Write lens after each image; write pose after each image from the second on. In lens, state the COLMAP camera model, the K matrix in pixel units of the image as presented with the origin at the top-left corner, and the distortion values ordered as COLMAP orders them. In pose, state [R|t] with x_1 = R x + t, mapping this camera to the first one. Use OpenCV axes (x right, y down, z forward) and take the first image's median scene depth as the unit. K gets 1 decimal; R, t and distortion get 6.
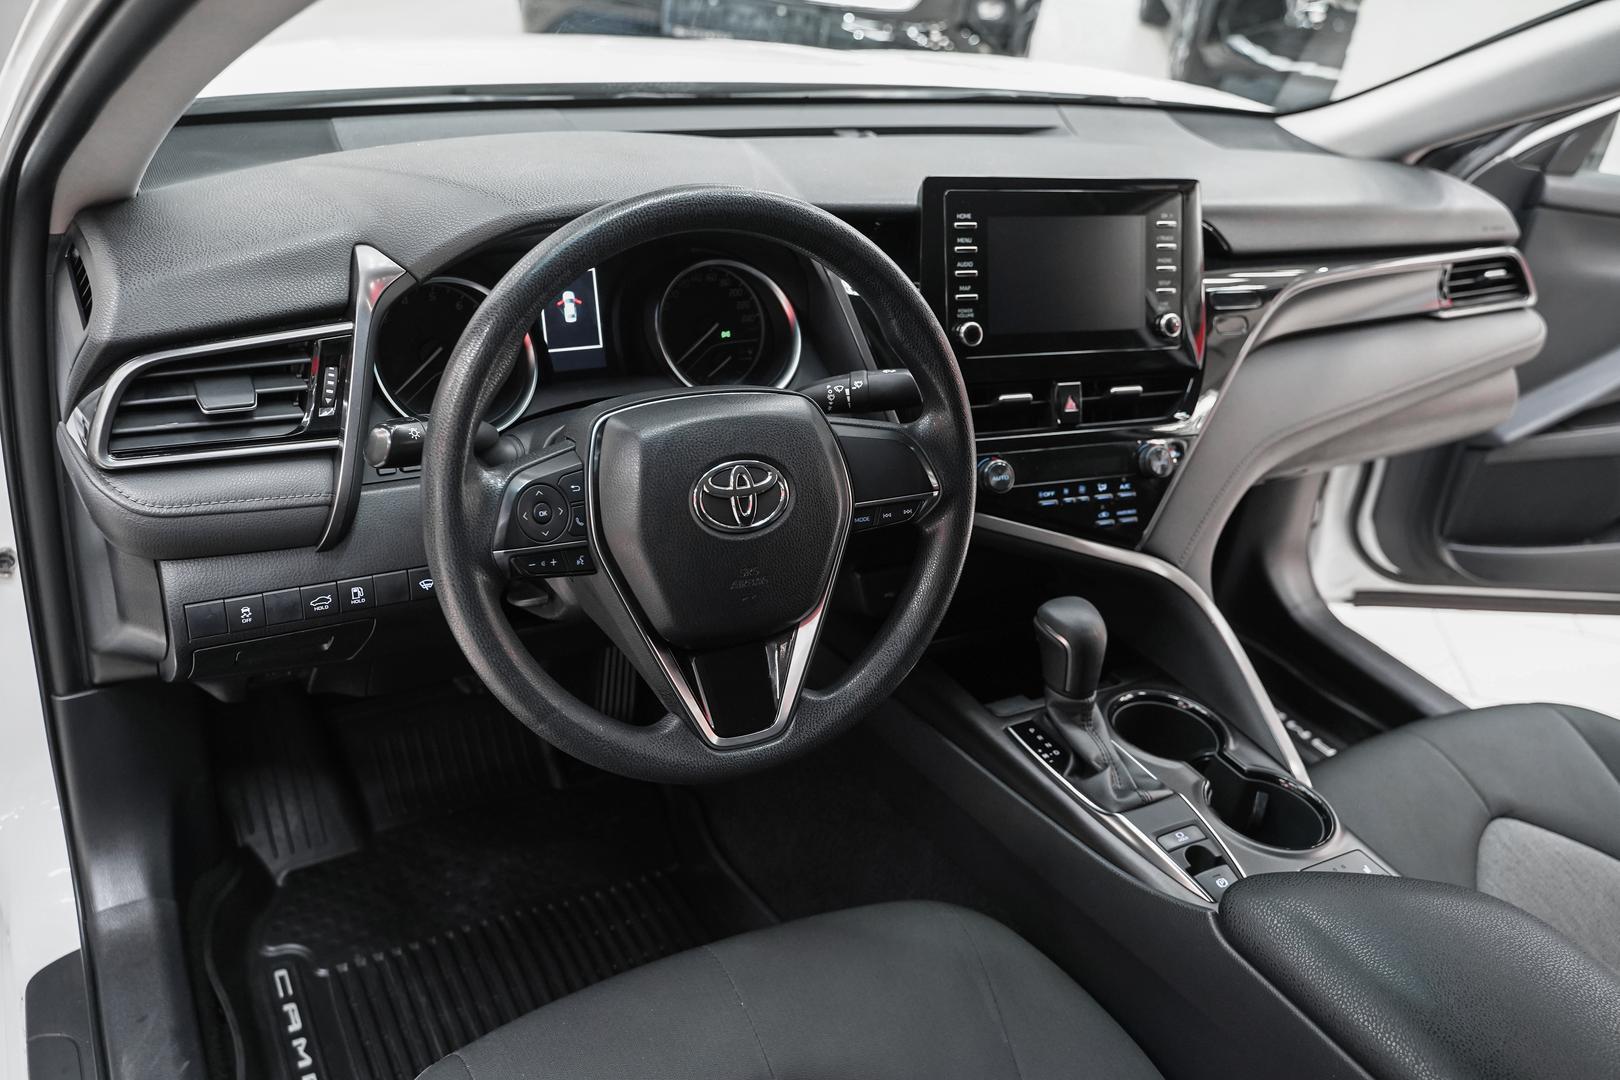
lens RADIAL K [[1335.3, 0, 812.9], [0, 1335.3, 541.9], [0, 0, 1]] dist [-0.016957, 0.008347]
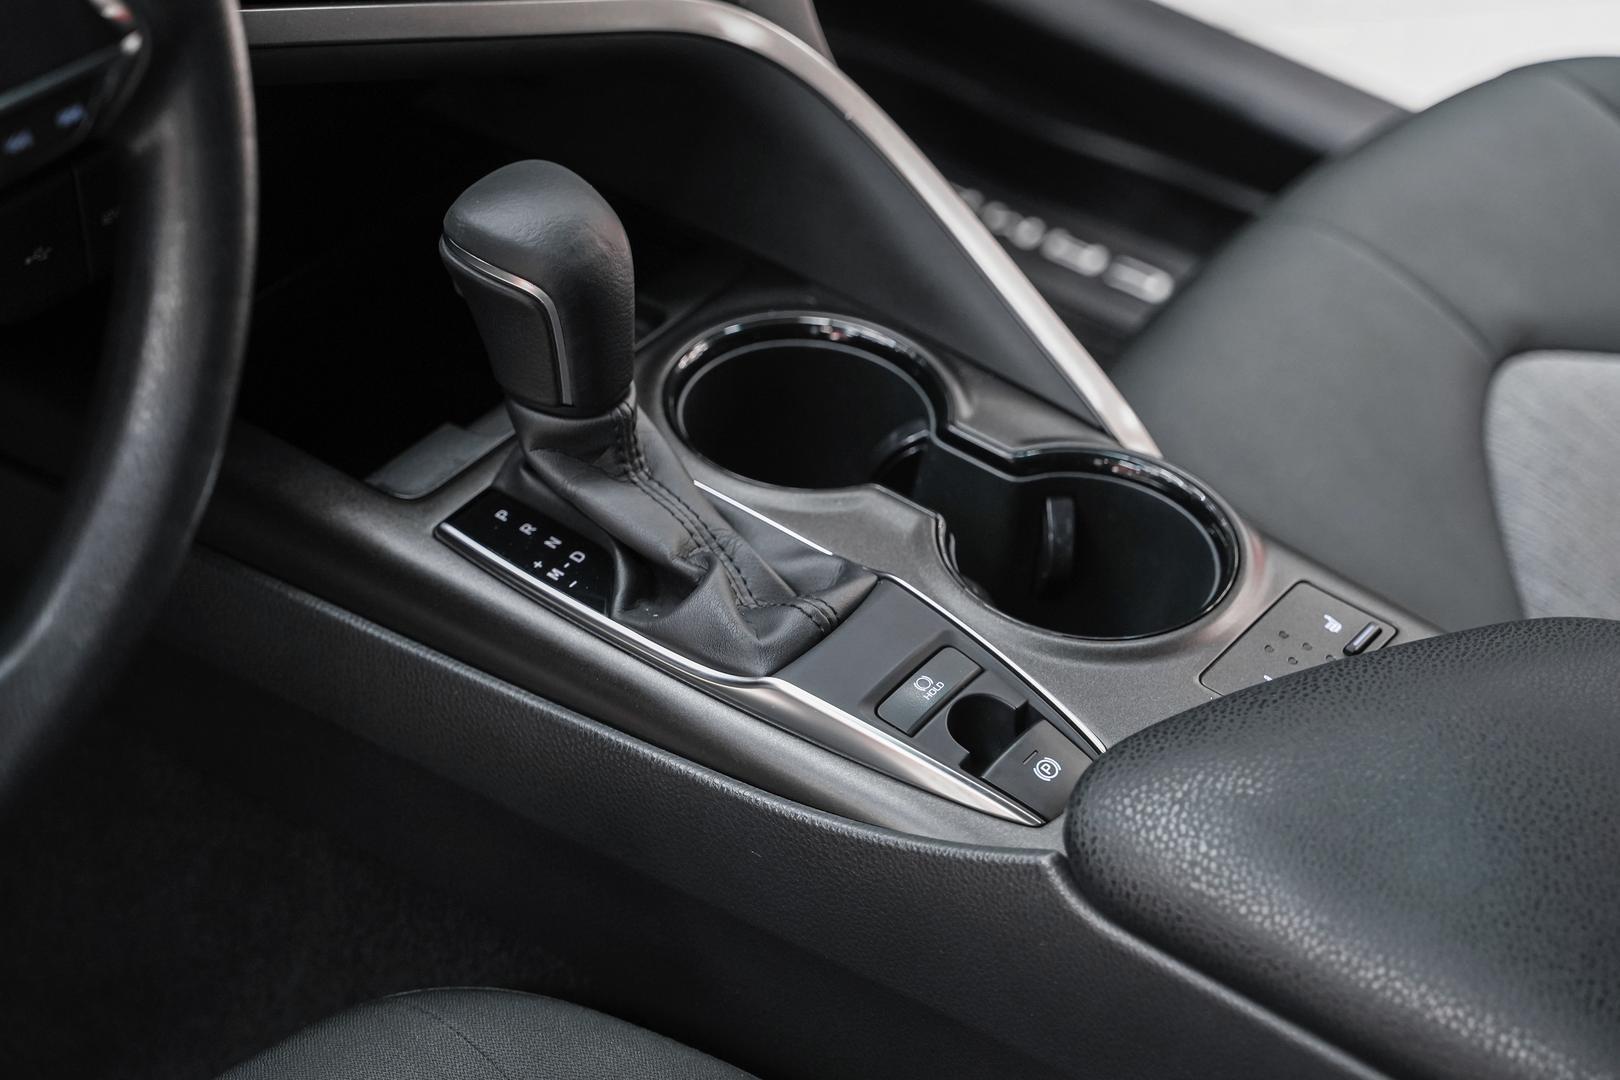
lens RADIAL K [[3083.3, 0, 810.0], [0, 3083.3, 540.0], [0, 0, 1]] dist [0.003636, 0.052280]
pose [[0.914666, -0.292832, 0.278632, -0.009099], [0.218107, 0.937910, 0.269729, -0.078801], [-0.340317, -0.185940, 0.921743, 0.125809]]
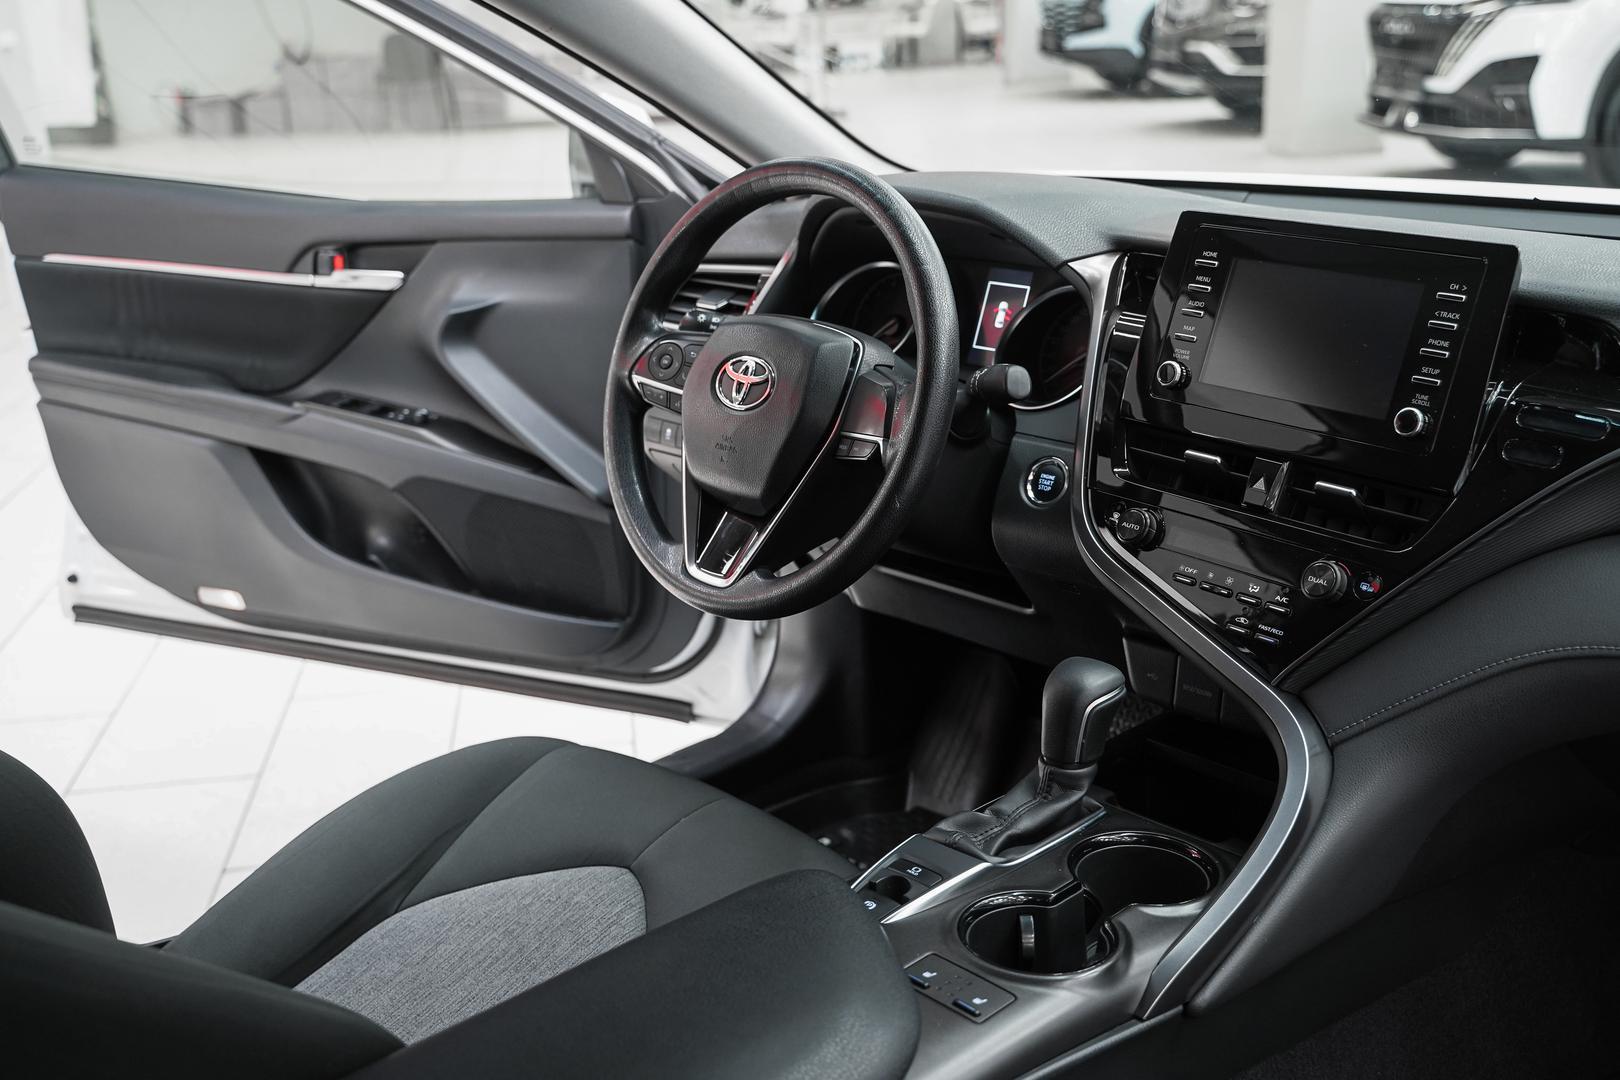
lens RADIAL K [[1660.0, 0, 810.0], [0, 1660.0, 540.0], [0, 0, 1]] dist [-0.008696, 0.019710]
pose [[0.270902, 0.190934, -0.943481, 1.143470], [-0.420092, 0.905321, 0.062591, -0.018351], [0.866103, 0.379393, 0.325463, 0.446857]]
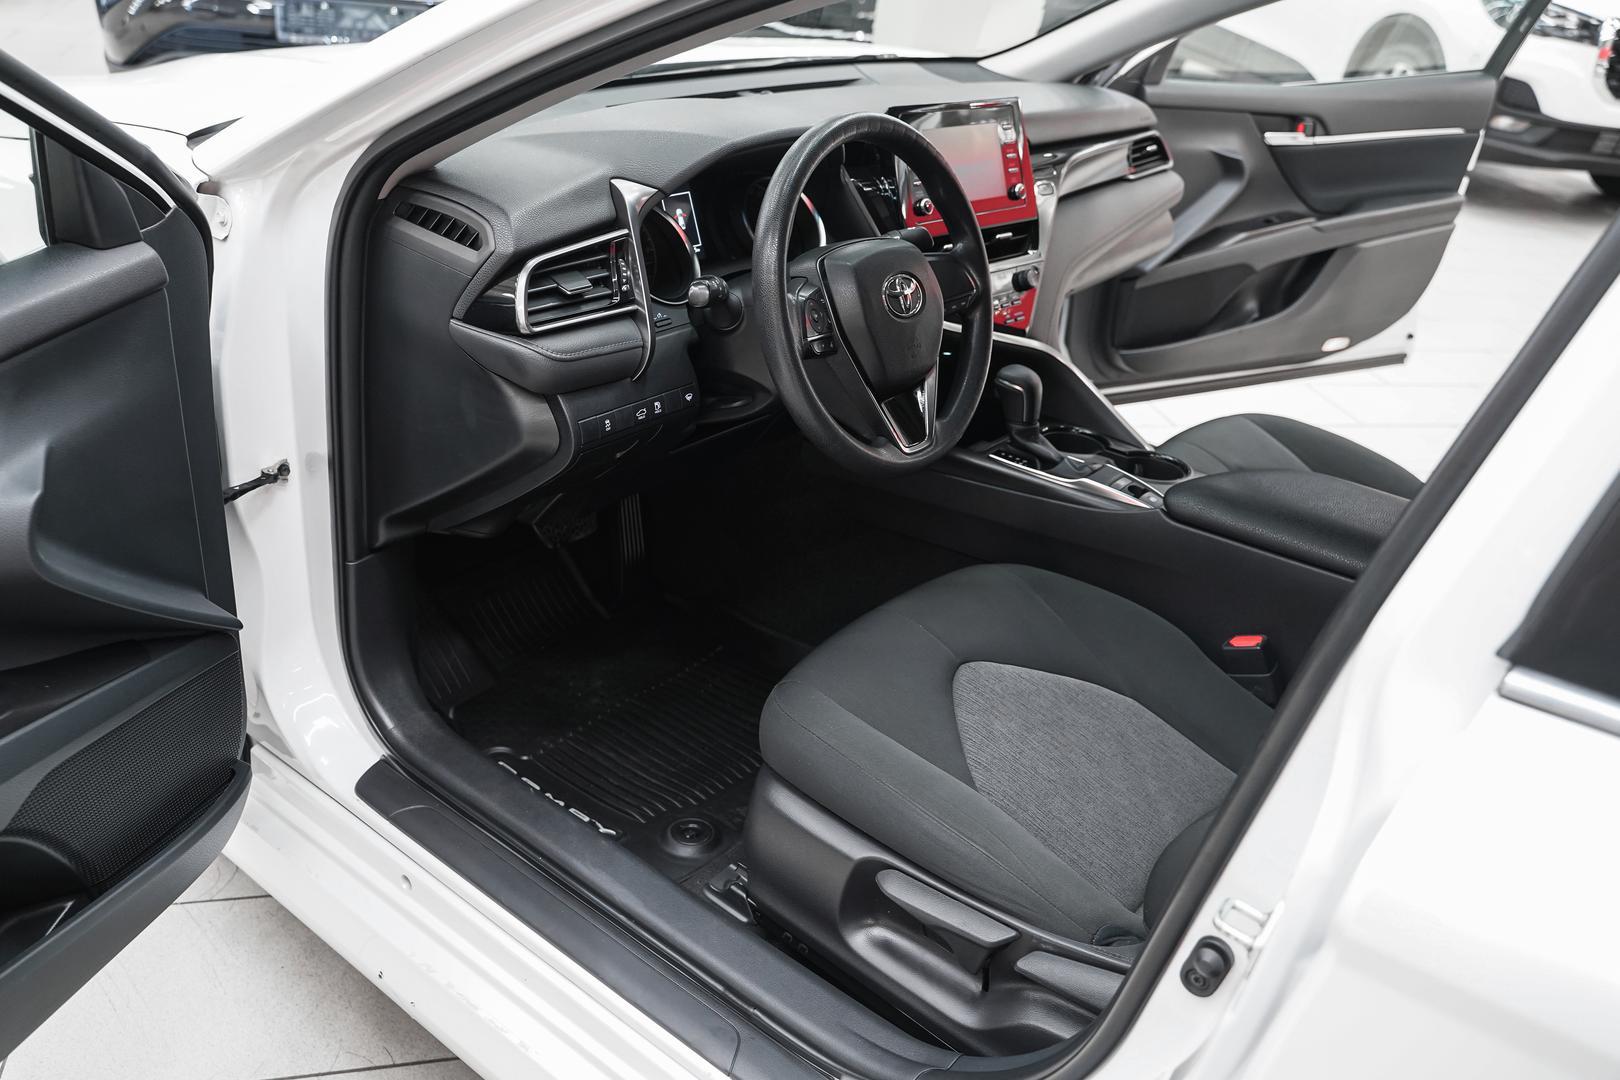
lens RADIAL K [[1345.5, 0, 835.1], [0, 1345.5, 534.0], [0, 0, 1]] dist [-0.014451, 0.000194]
pose [[0.918051, -0.199517, 0.342600, -0.584135], [0.197699, 0.979421, 0.040610, 0.131110], [-0.343652, 0.030449, 0.938603, -0.416756]]
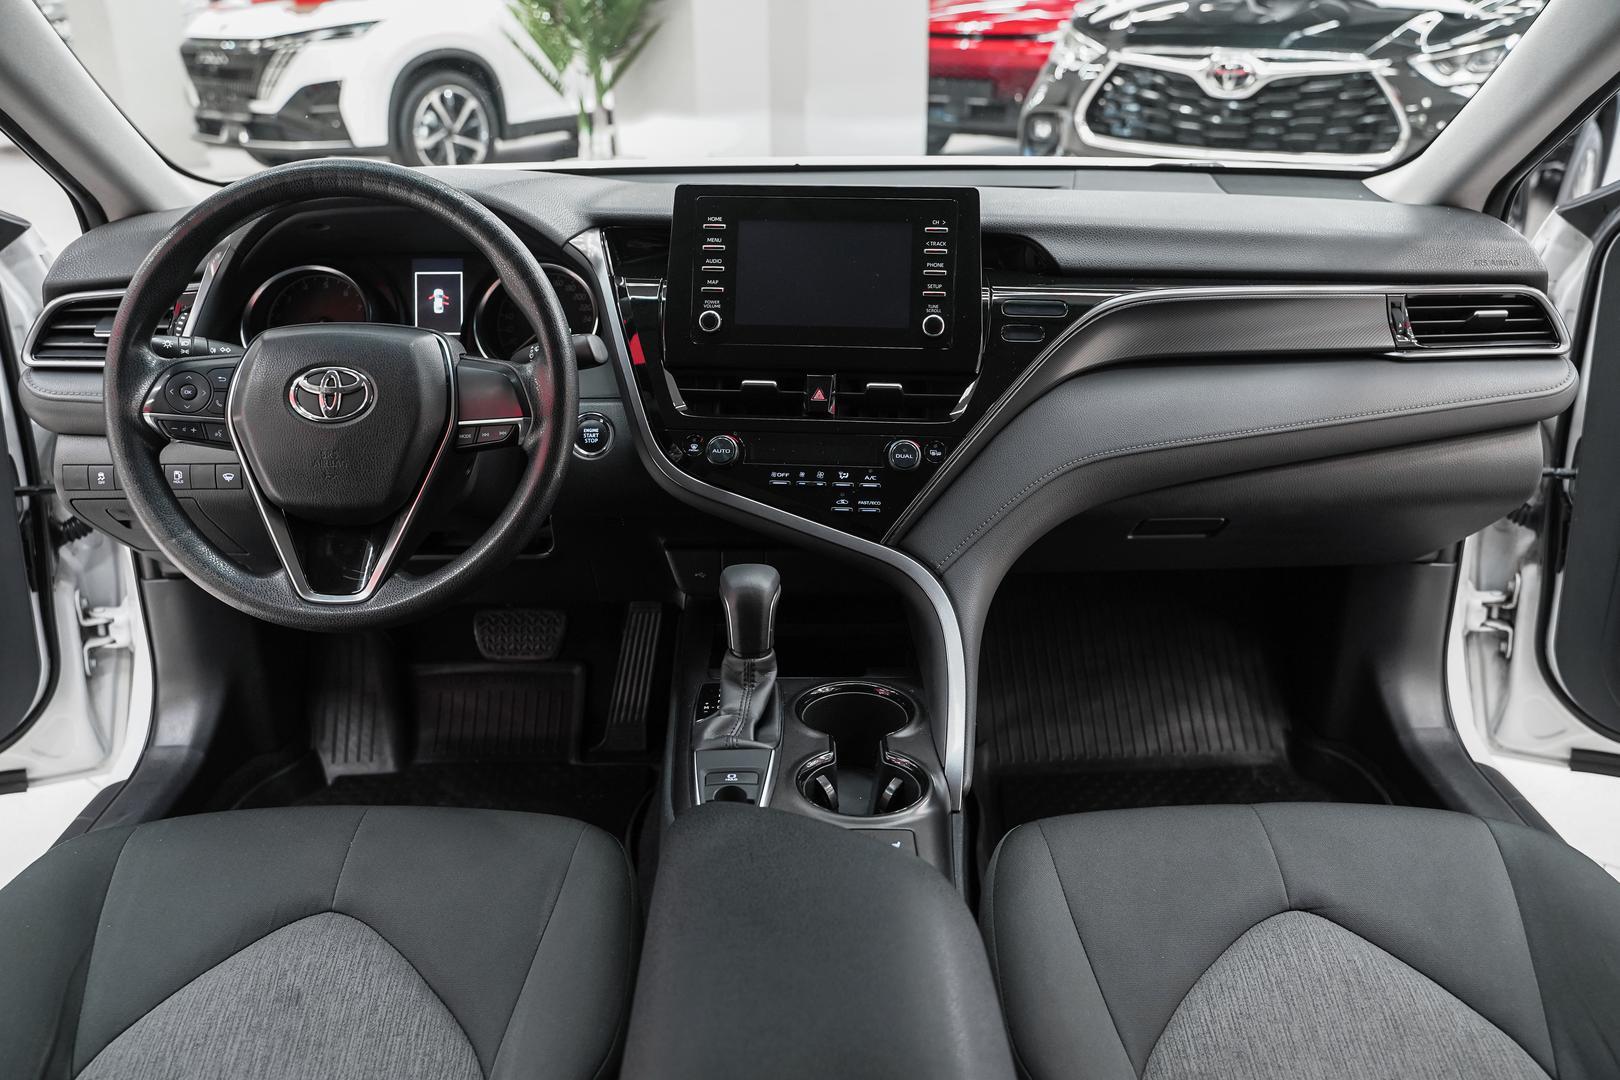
lens RADIAL K [[1312.2, 0, 810.0], [0, 1312.2, 540.0], [0, 0, 1]] dist [-0.017881, 0.005567]
pose [[0.875069, 0.071640, -0.478667, 0.717101], [-0.143976, 0.982744, -0.116125, 0.136309], [0.462088, 0.170534, 0.870283, 0.117161]]
